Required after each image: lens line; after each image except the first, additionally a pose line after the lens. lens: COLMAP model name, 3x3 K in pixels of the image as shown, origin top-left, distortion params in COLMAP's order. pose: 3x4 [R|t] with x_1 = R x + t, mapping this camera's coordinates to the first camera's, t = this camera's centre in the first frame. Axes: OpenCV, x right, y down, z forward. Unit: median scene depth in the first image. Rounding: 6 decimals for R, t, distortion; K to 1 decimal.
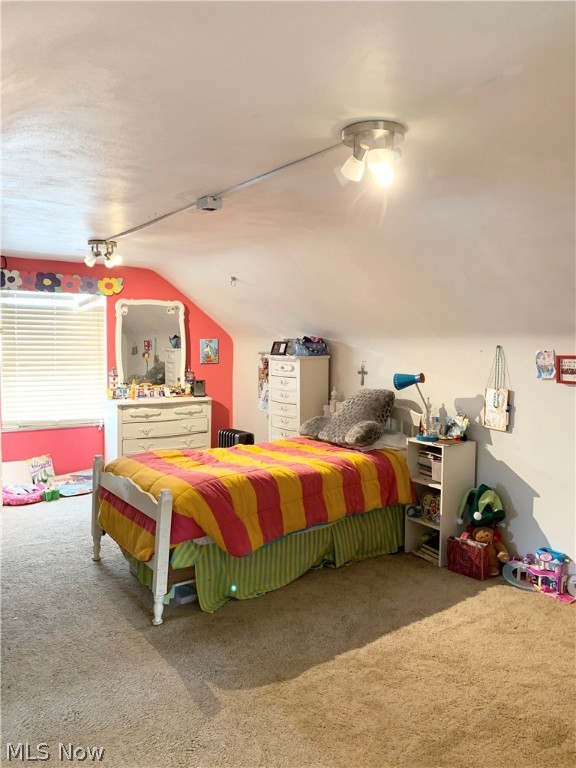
lens RADIAL K [[591.6, 0, 288.0], [0, 591.6, 384.0], [0, 0, 1]] dist [0.013548, -0.016261]
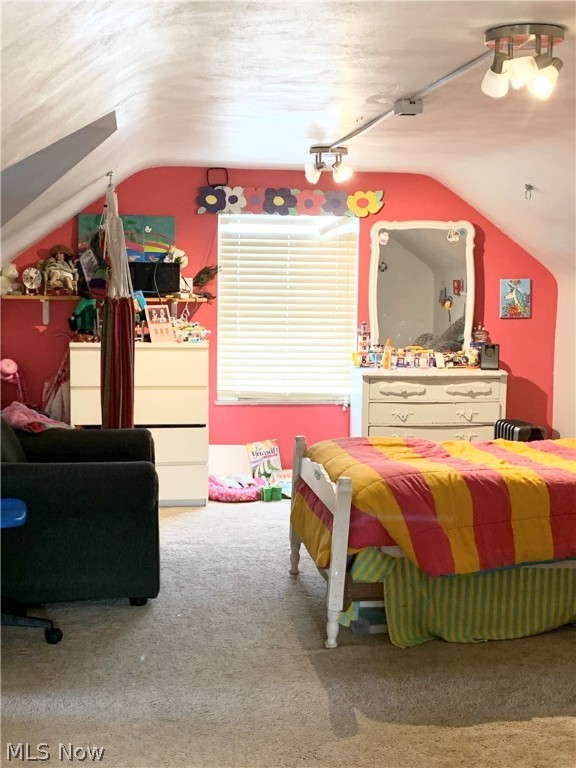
lens RADIAL K [[1041.9, 0, 288.0], [0, 1041.9, 384.0], [0, 0, 1]] dist [0.233092, -0.935684]
pose [[0.899477, 0.047972, -0.434327, 0.176784], [-0.034965, 0.998670, 0.037894, 0.001726], [0.435567, -0.018898, 0.899958, -0.154650]]
